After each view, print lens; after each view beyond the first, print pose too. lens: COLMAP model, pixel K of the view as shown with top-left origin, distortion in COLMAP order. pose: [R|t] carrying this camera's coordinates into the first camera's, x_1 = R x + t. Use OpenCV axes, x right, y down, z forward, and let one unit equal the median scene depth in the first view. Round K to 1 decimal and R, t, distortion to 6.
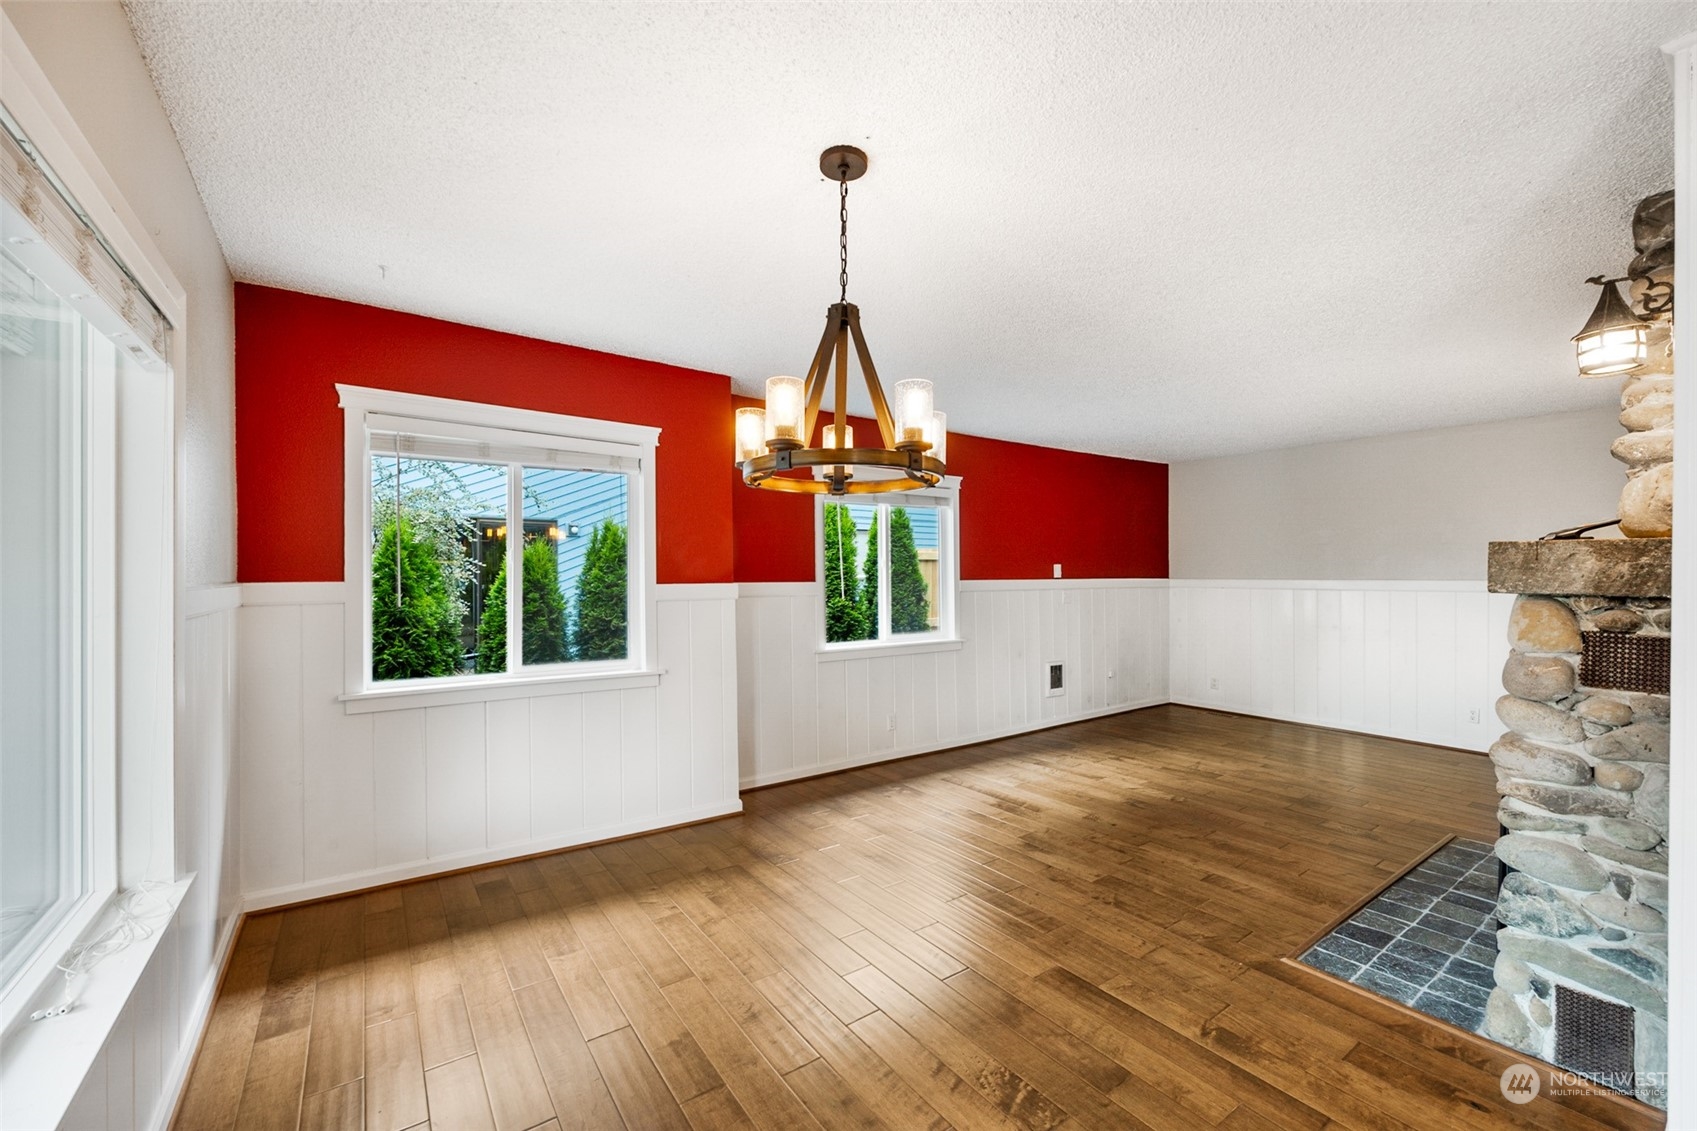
lens RADIAL K [[680.9, 0, 856.4], [0, 680.9, 584.3], [0, 0, 1]] dist [-0.002917, -0.000564]
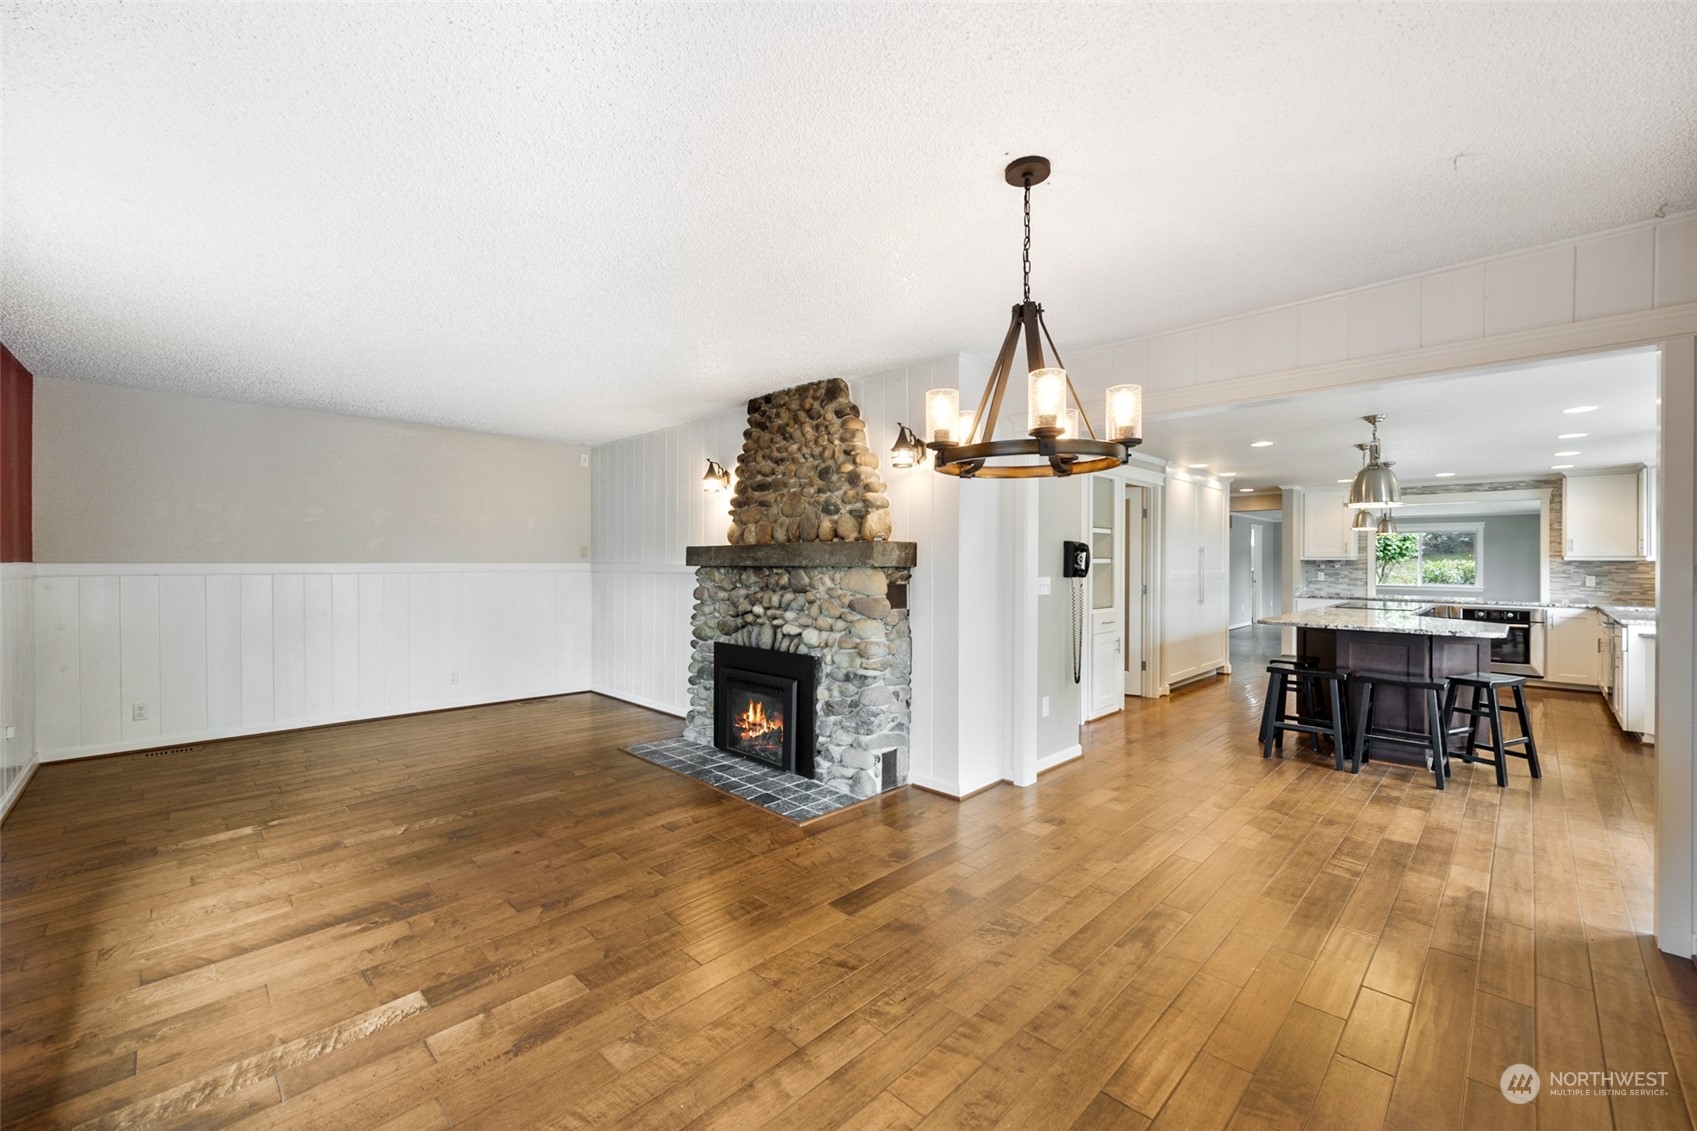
lens RADIAL K [[685.6, 0, 848.5], [0, 685.6, 565.5], [0, 0, 1]] dist [0.002543, 0.000064]
pose [[-0.156912, -0.006750, 0.987590, -0.713899], [0.012139, 0.999888, 0.008762, -0.005090], [-0.987538, 0.013364, -0.156812, 0.988930]]
